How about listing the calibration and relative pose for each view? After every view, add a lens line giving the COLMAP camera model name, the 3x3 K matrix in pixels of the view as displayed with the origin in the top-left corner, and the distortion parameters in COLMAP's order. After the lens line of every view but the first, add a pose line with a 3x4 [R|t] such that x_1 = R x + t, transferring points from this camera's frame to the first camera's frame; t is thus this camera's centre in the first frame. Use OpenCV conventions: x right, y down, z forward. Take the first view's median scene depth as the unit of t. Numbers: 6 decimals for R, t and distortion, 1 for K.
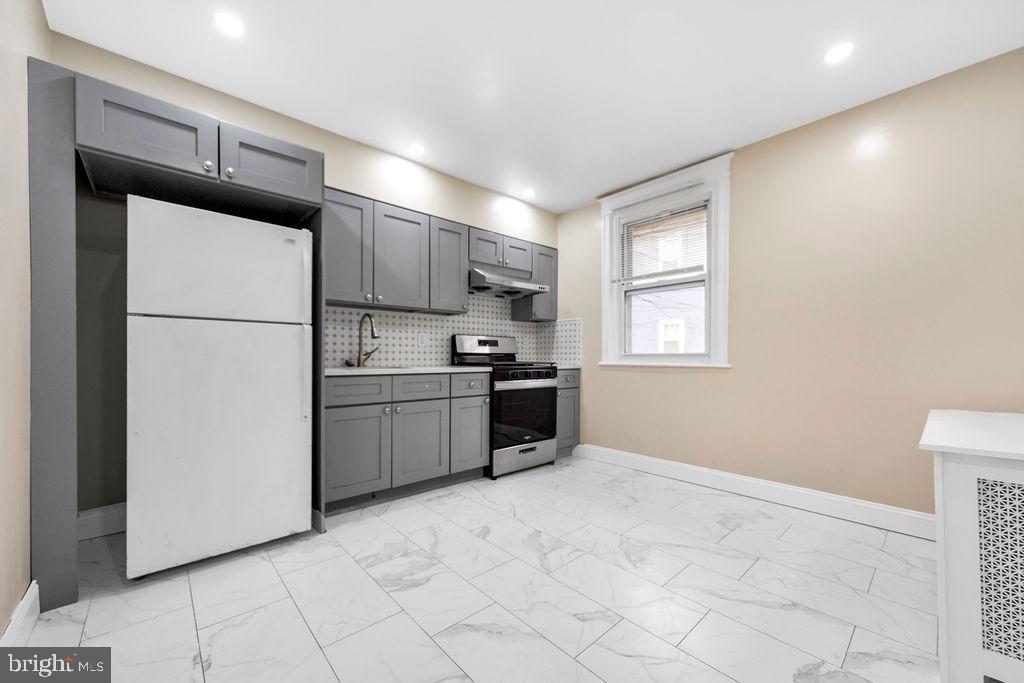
lens RADIAL K [[389.0, 0, 518.3], [0, 389.0, 357.9], [0, 0, 1]] dist [0.002737, 0.000308]
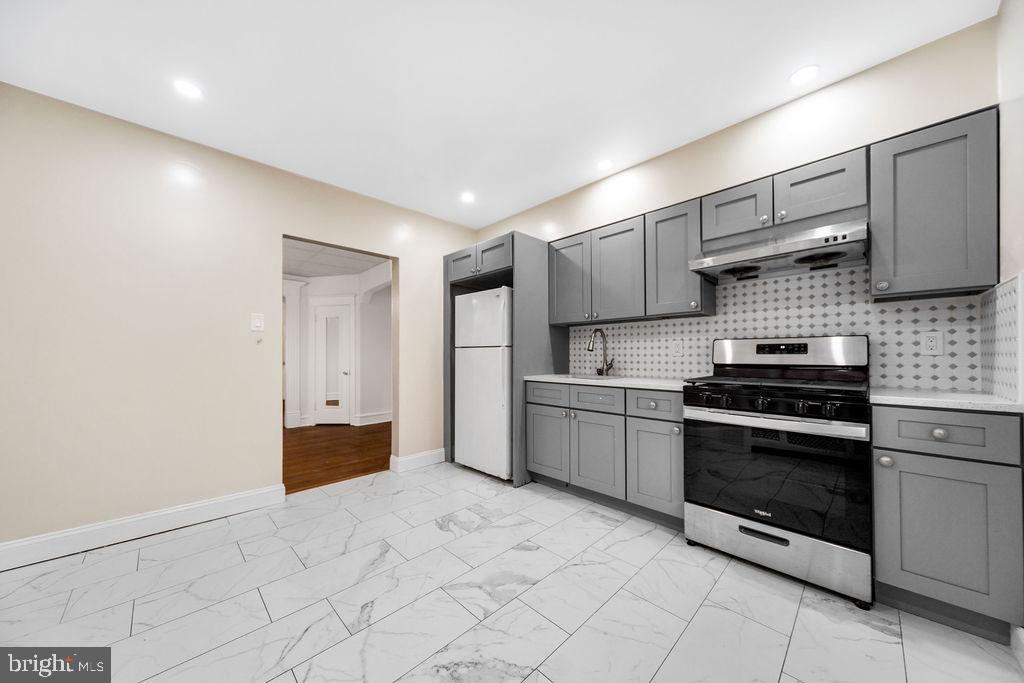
lens RADIAL K [[353.2, 0, 513.1], [0, 353.2, 349.0], [0, 0, 1]] dist [0.013195, -0.000052]
pose [[0.042196, -0.020191, -0.998905, 0.578508], [-0.001521, 0.999793, -0.020273, -0.030426], [0.999108, 0.002375, 0.042156, 0.644674]]
